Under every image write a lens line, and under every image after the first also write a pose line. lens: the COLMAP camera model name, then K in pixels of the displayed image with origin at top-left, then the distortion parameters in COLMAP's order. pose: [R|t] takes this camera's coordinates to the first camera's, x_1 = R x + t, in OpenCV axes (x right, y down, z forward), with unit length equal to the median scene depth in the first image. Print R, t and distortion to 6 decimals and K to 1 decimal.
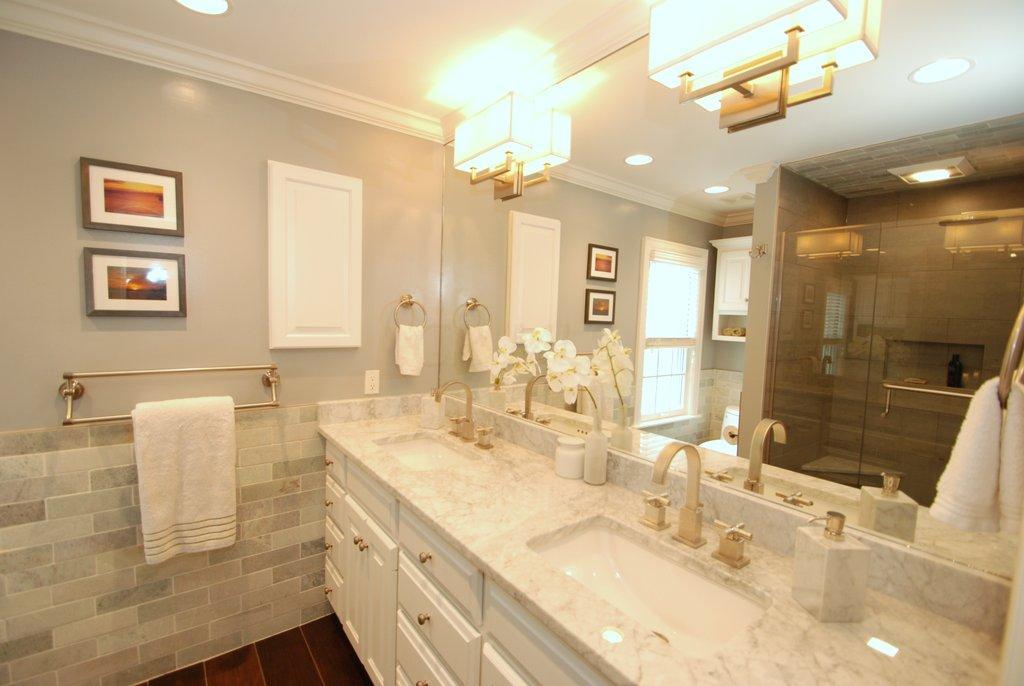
lens RADIAL K [[445.7, 0, 509.8], [0, 445.7, 346.0], [0, 0, 1]] dist [0.002196, -0.013048]
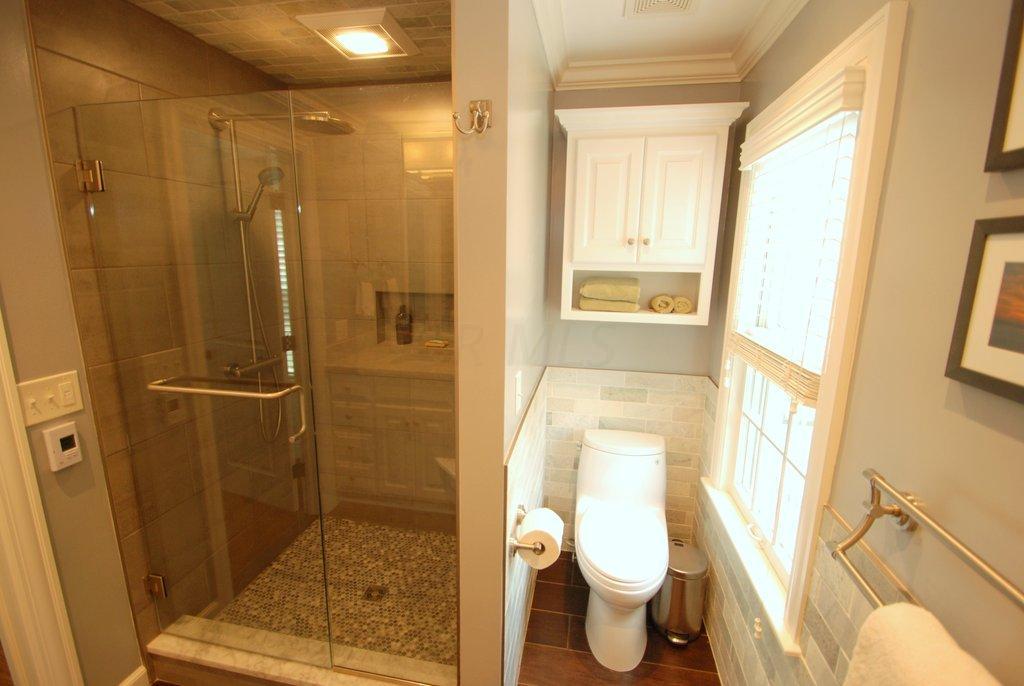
lens RADIAL K [[449.3, 0, 506.1], [0, 449.3, 341.5], [0, 0, 1]] dist [-0.000142, -0.000399]
pose [[-0.748000, 0.092934, -0.657160, -0.281697], [-0.080813, 0.970028, 0.229163, -0.149184], [0.658760, 0.224521, -0.718070, 0.889309]]
